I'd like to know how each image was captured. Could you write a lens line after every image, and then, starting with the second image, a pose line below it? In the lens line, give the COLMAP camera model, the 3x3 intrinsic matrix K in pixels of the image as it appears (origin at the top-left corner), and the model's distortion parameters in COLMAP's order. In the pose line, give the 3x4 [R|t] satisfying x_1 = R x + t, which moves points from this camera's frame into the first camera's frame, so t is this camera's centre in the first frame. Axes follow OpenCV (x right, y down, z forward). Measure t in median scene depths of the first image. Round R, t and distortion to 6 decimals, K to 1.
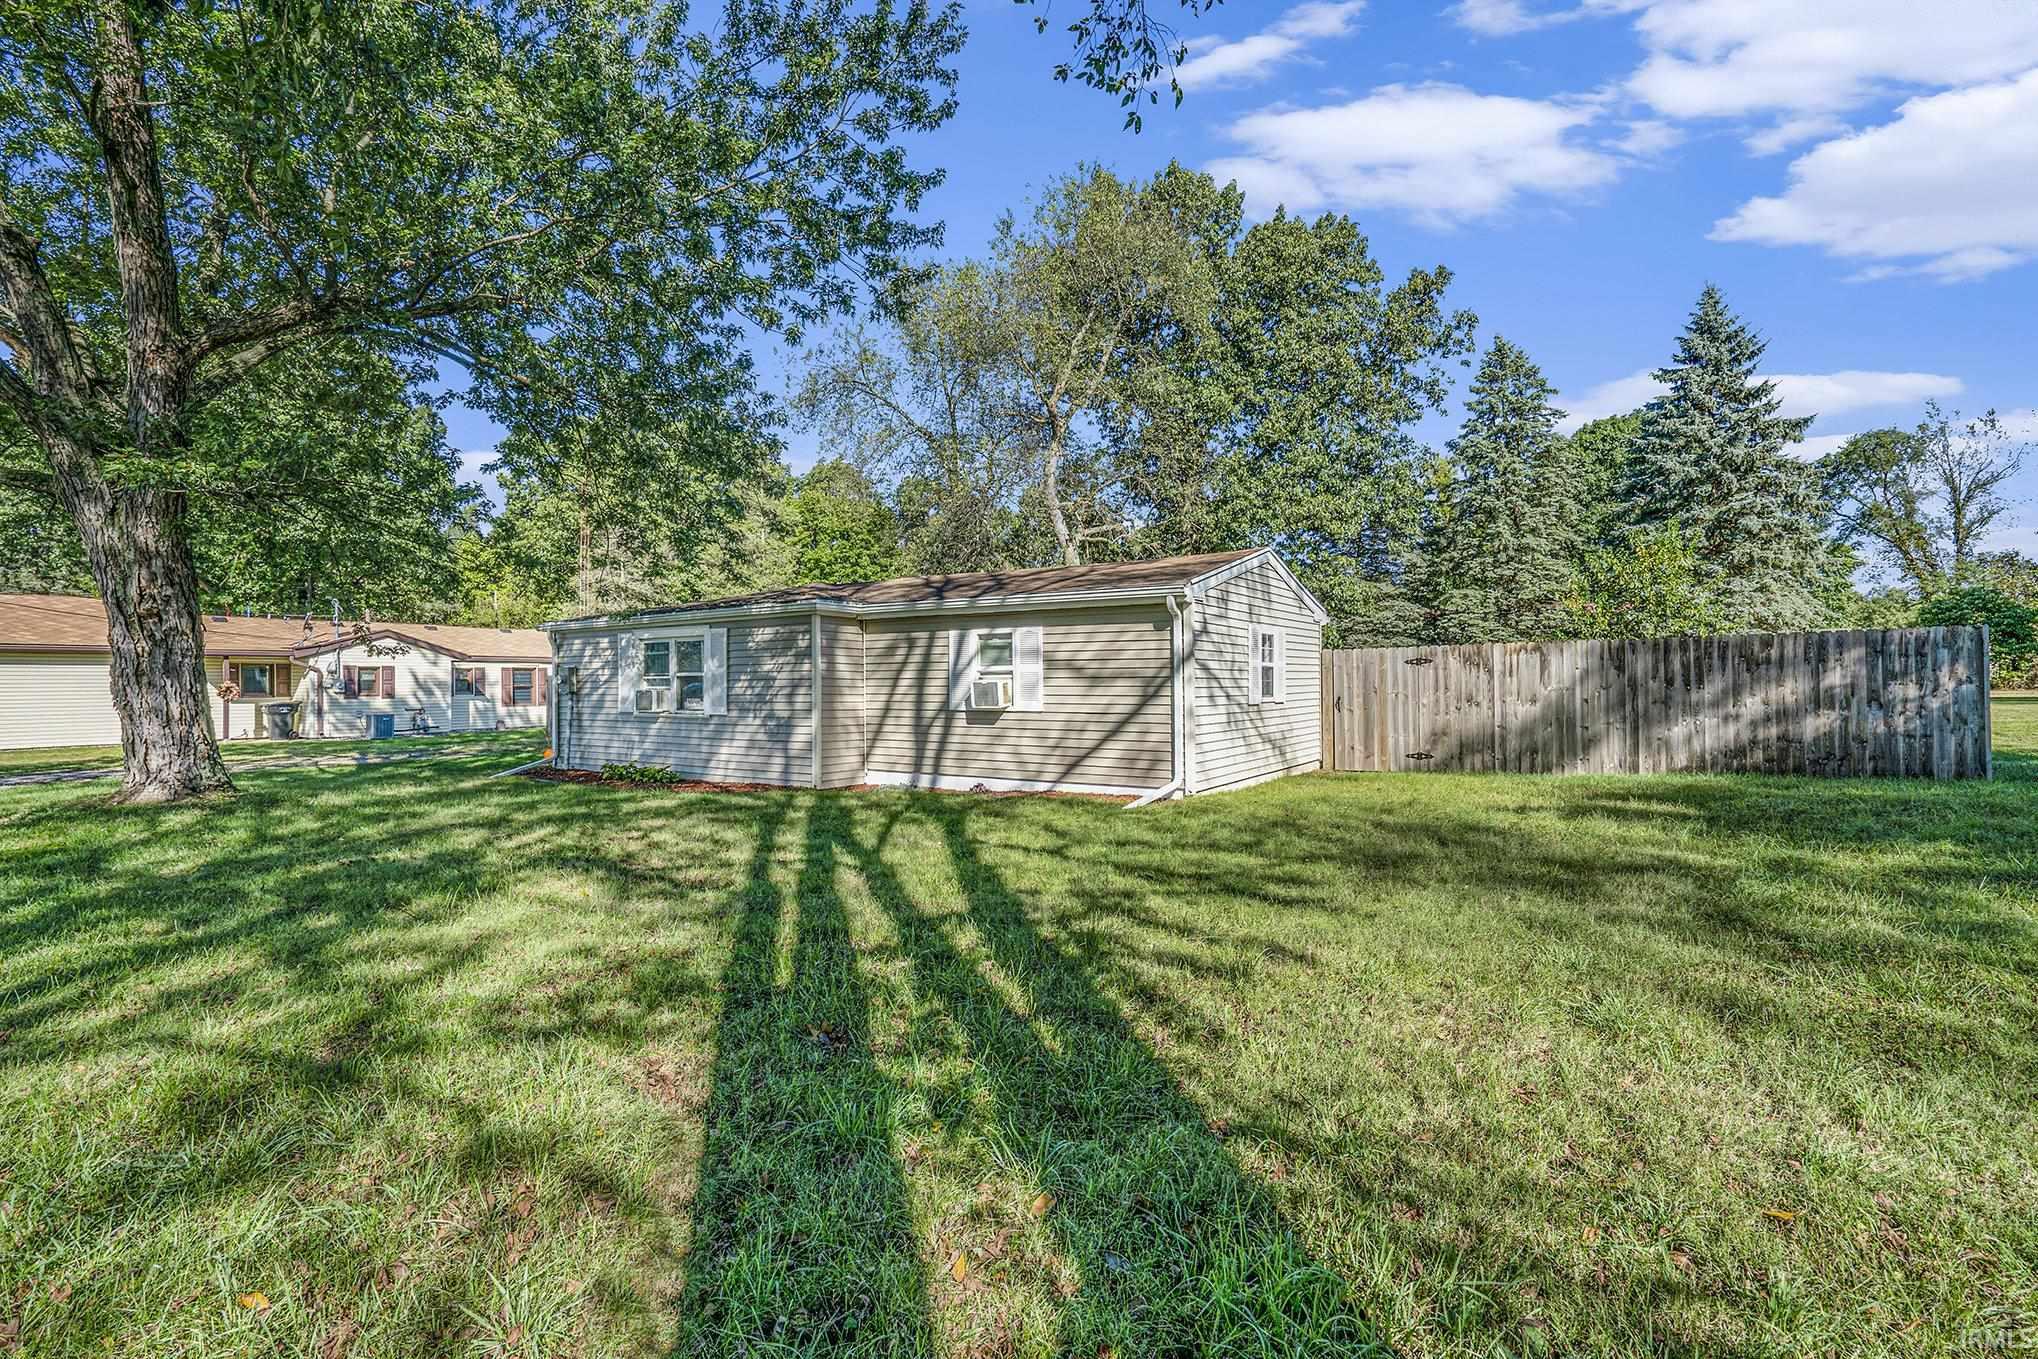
lens RADIAL K [[965.4, 0, 1016.9], [0, 965.4, 677.8], [0, 0, 1]] dist [-0.040687, 0.007917]
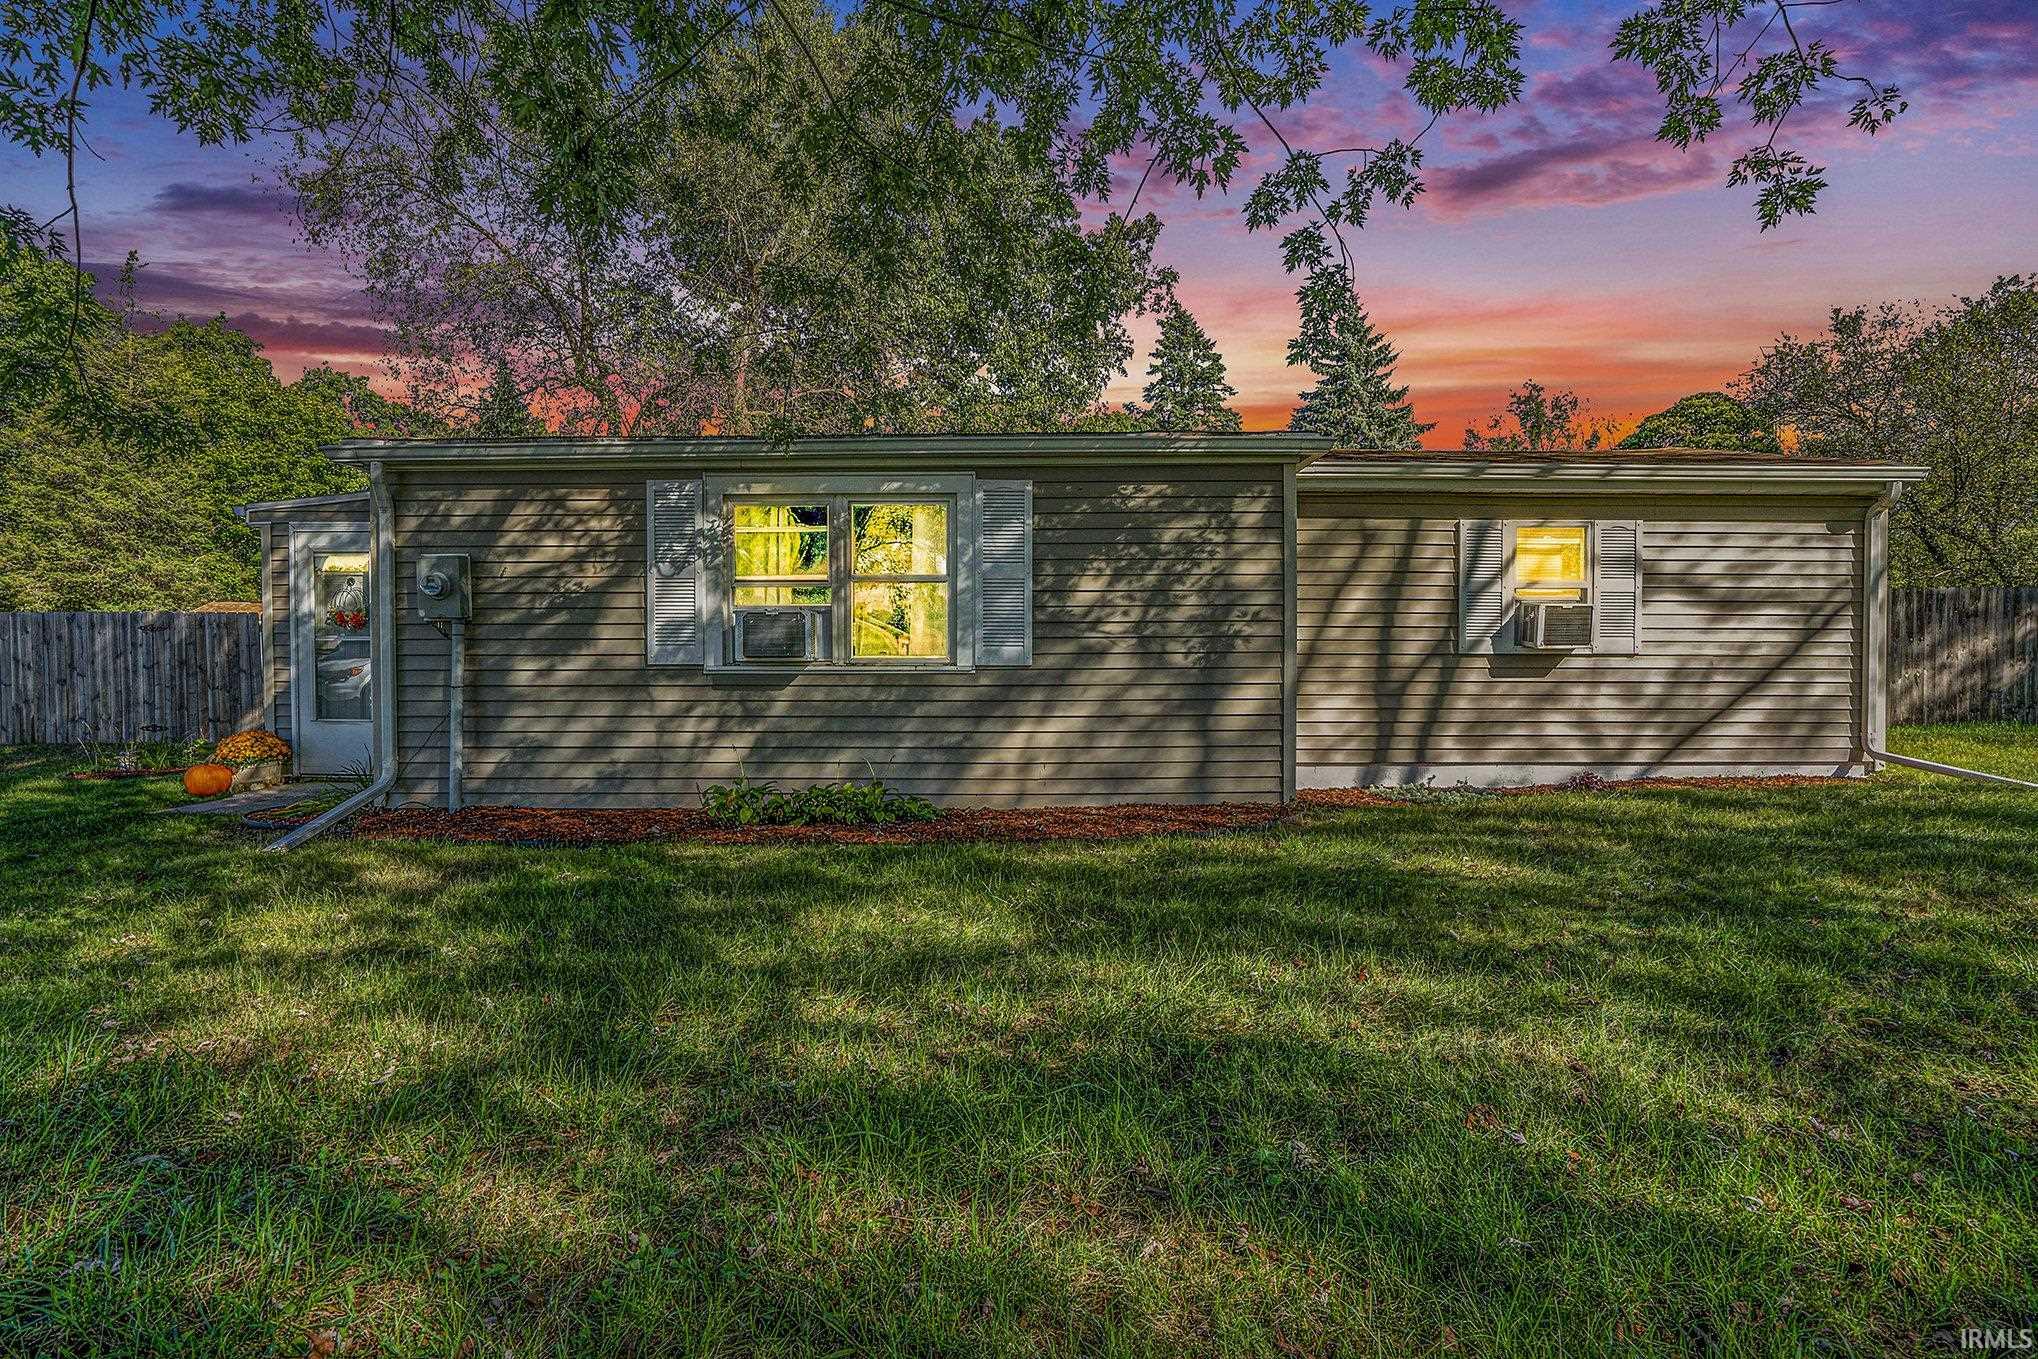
lens RADIAL K [[1001.4, 0, 1019.0], [0, 1001.4, 683.0], [0, 0, 1]] dist [-0.022513, -0.000372]
pose [[0.823578, -0.007366, 0.567155, -0.643809], [-0.007921, 0.999669, 0.024486, 0.038822], [-0.567148, -0.024659, 0.823247, 0.659981]]
